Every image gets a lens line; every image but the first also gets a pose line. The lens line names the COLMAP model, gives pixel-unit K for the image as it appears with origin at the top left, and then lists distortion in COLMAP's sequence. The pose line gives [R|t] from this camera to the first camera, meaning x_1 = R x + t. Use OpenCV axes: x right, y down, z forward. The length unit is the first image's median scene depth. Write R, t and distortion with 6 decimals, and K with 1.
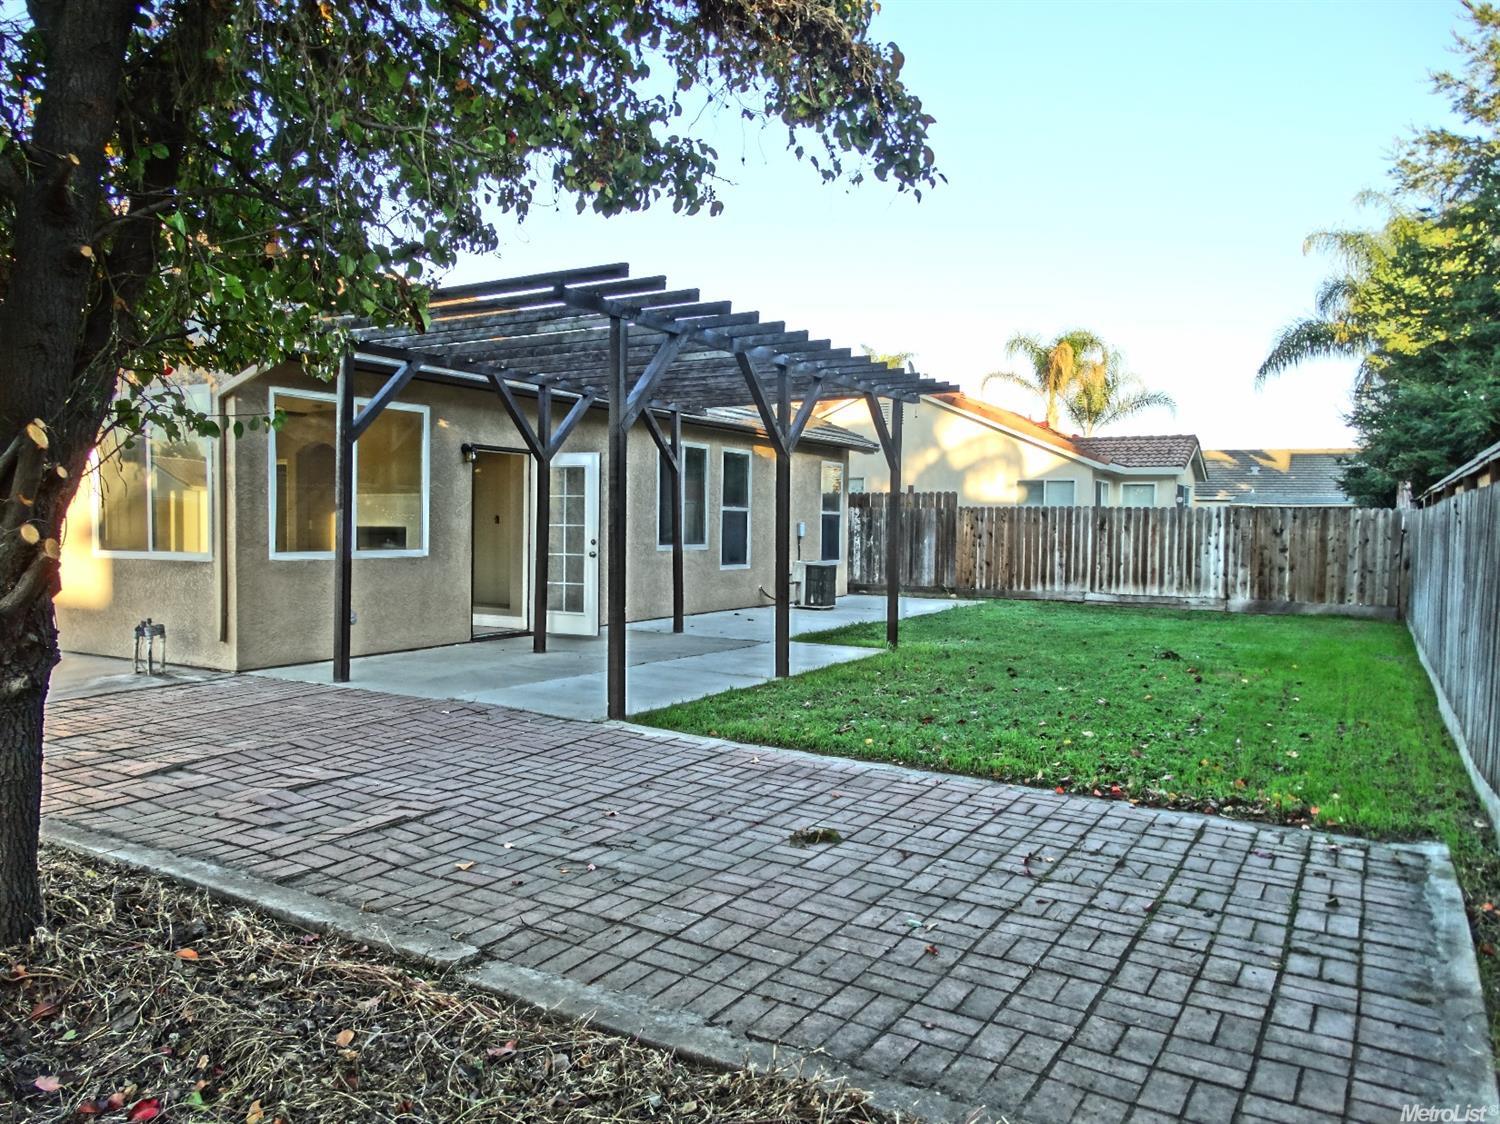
lens RADIAL K [[1063.8, 0, 755.6], [0, 1063.8, 566.7], [0, 0, 1]] dist [-0.002742, 0.000977]
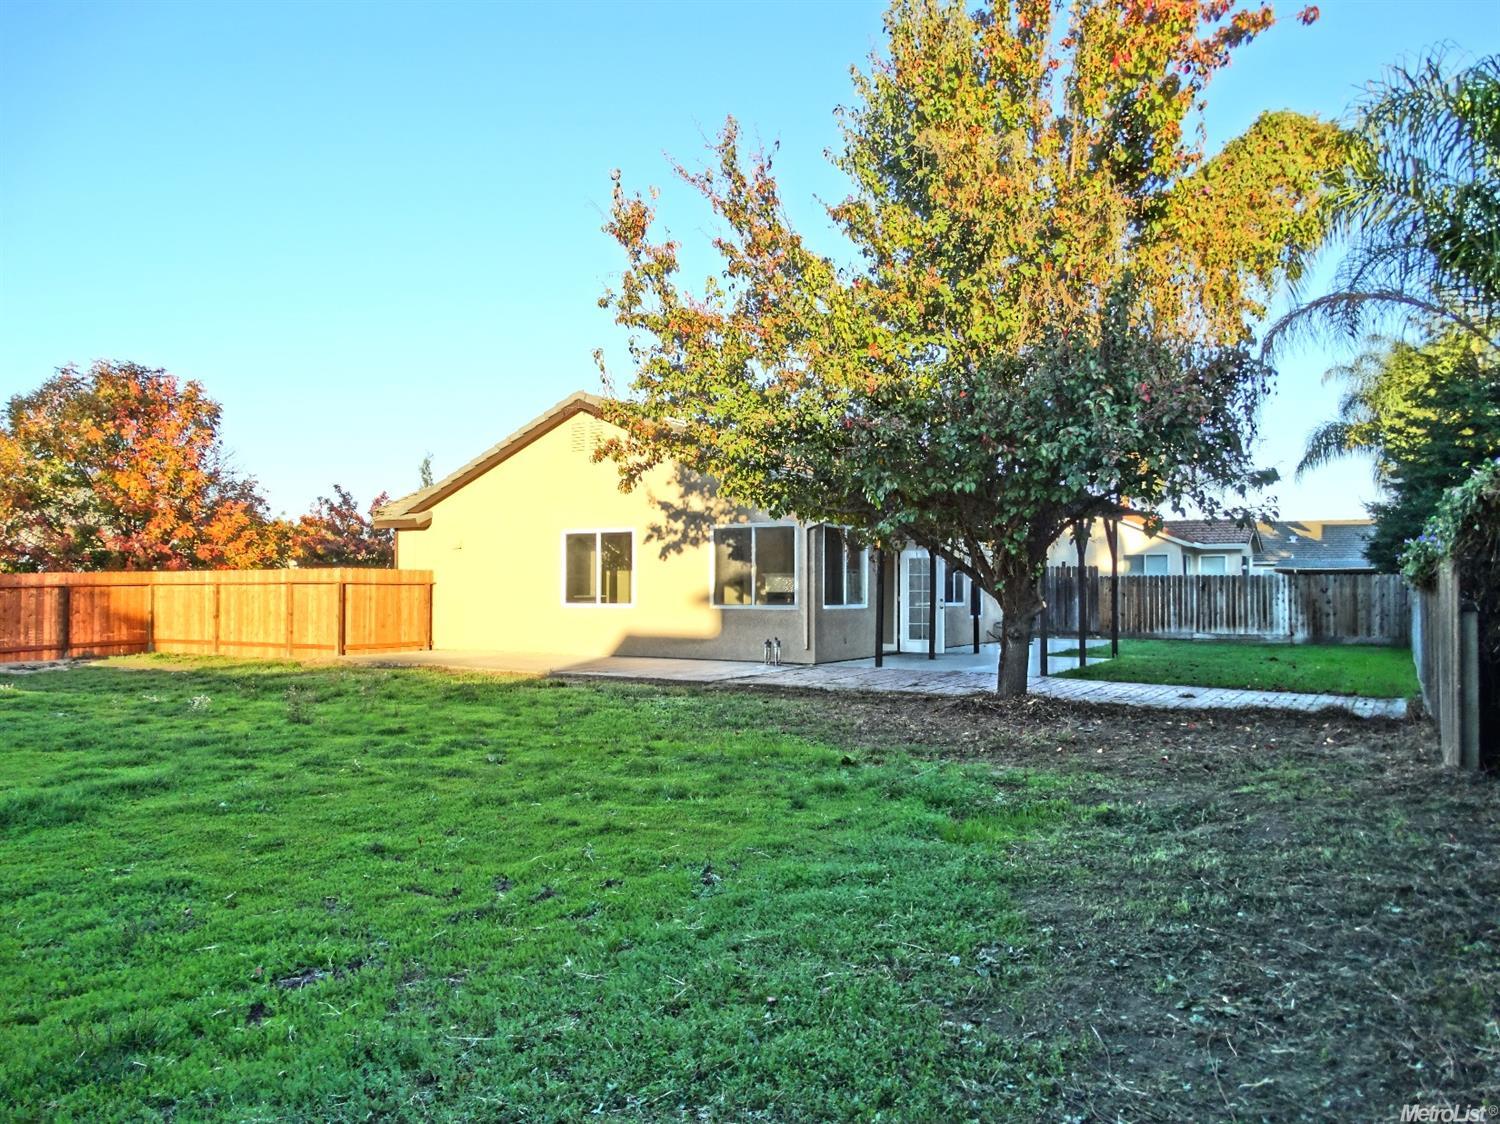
lens RADIAL K [[1076.8, 0, 752.7], [0, 1076.8, 560.0], [0, 0, 1]] dist [0.008642, 0.004001]
pose [[0.999775, -0.013490, -0.016344, -0.287575], [0.012355, 0.997634, -0.067636, 0.017487], [0.017217, 0.067419, 0.997576, -0.534784]]
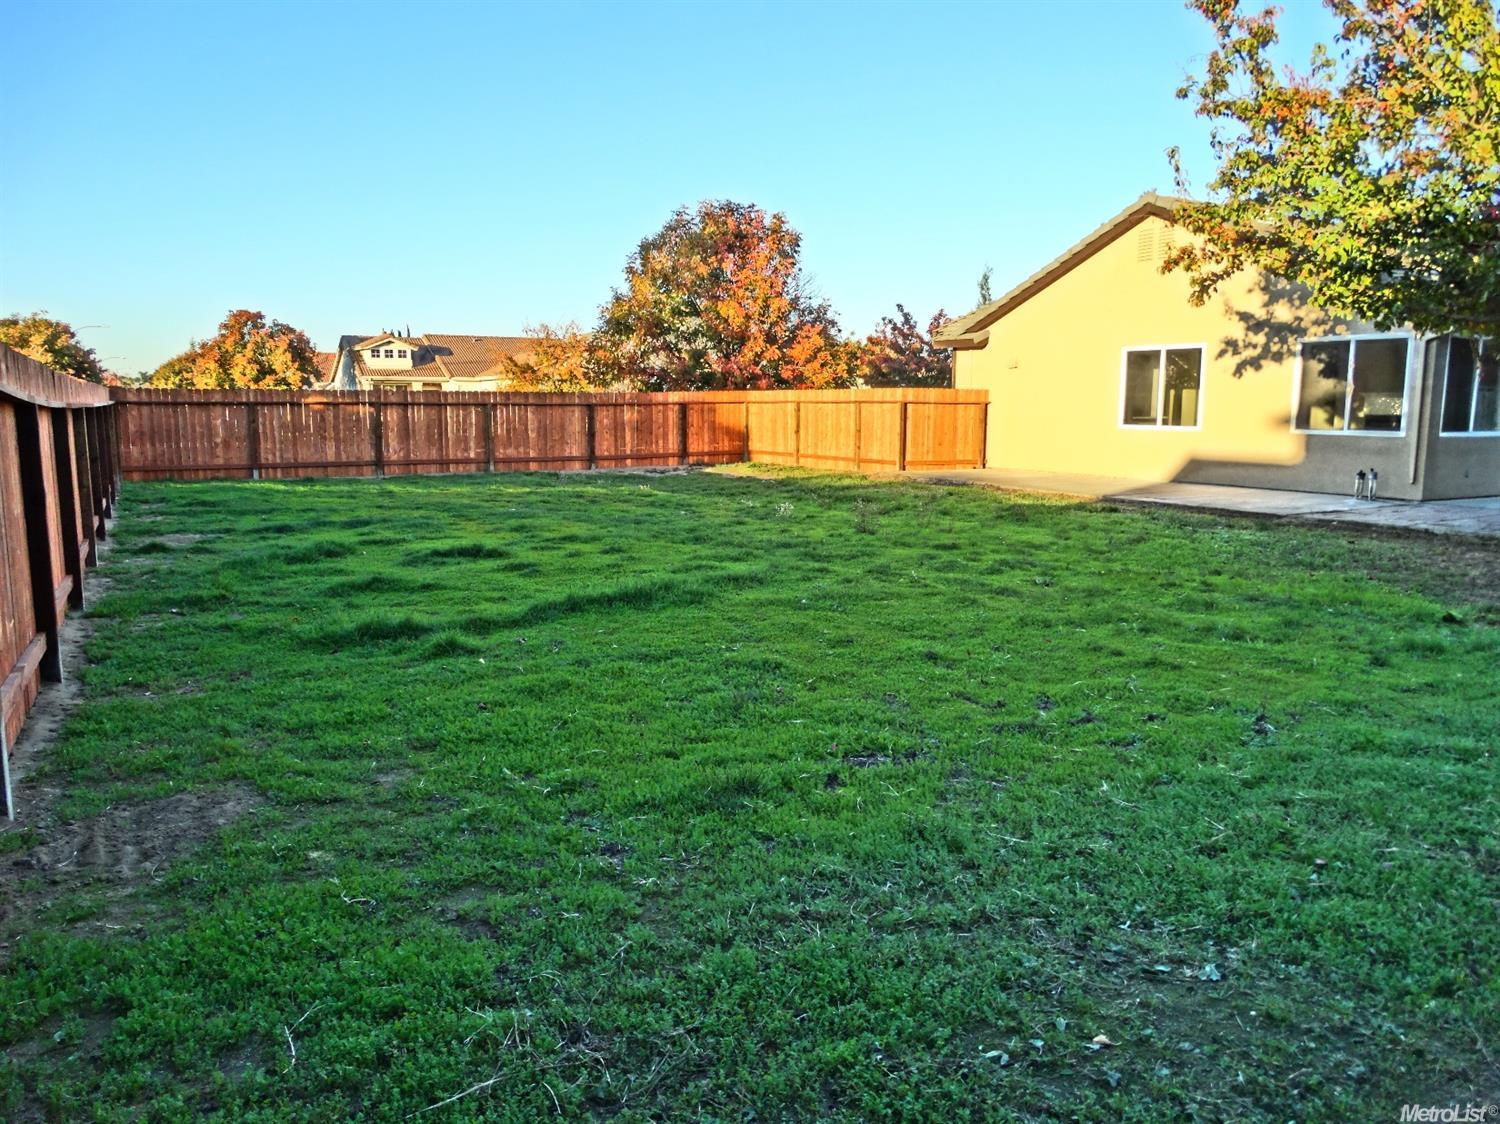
lens RADIAL K [[1076.8, 0, 752.7], [0, 1076.8, 560.0], [0, 0, 1]] dist [0.008642, 0.004001]
pose [[0.868755, 0.061483, -0.491411, -0.285854], [-0.012633, 0.994692, 0.102117, 0.014731], [0.495081, -0.082507, 0.864920, -0.539683]]
